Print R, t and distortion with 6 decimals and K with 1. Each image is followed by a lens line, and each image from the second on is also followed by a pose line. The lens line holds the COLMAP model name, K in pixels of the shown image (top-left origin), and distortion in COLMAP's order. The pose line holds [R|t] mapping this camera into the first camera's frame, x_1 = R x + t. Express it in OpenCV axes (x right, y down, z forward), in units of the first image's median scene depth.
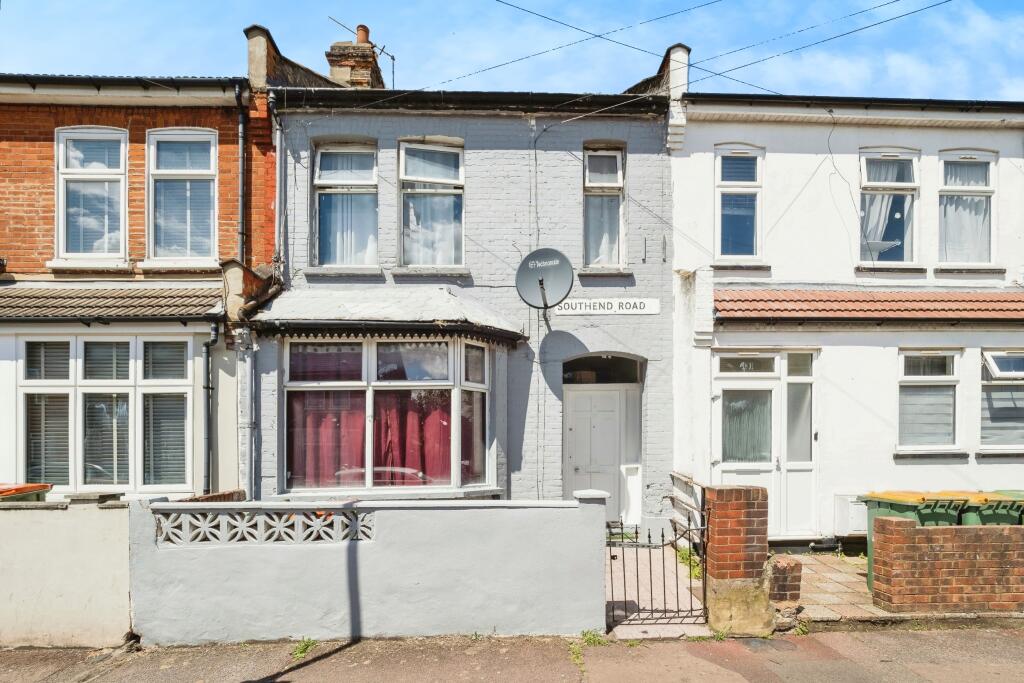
lens RADIAL K [[439.8, 0, 517.5], [0, 439.8, 340.5], [0, 0, 1]] dist [-0.011389, 0.000464]
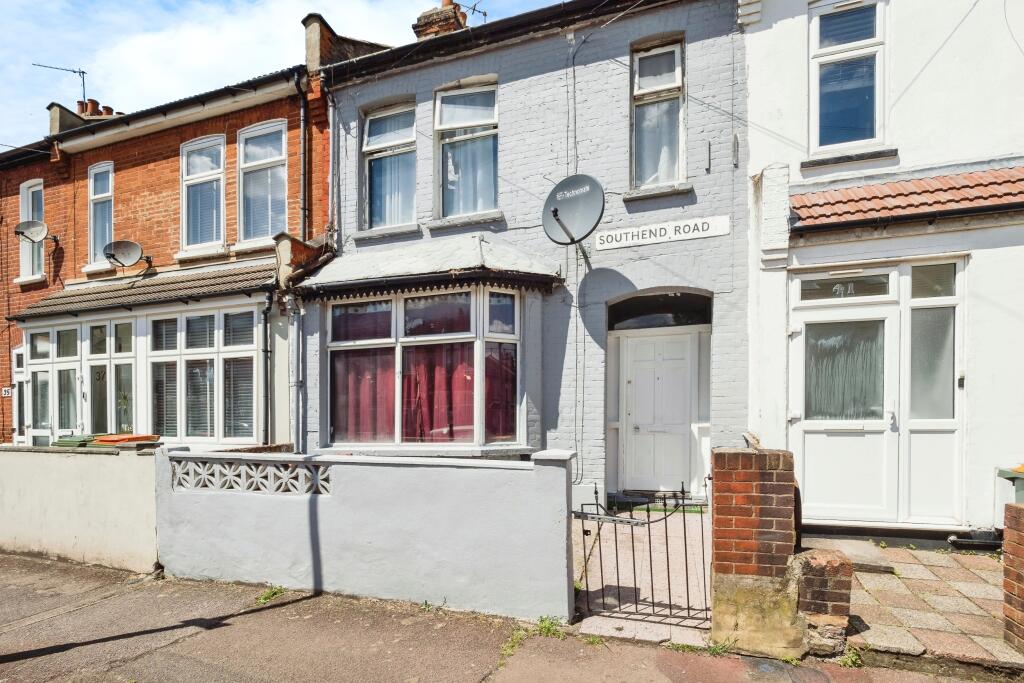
lens RADIAL K [[459.7, 0, 512.2], [0, 459.7, 306.8], [0, 0, 1]] dist [-0.012583, 0.000084]
pose [[0.944233, -0.075349, -0.320543, 0.239724], [0.082364, 0.996567, 0.008362, 0.035359], [0.318812, -0.034297, 0.947197, 0.099736]]
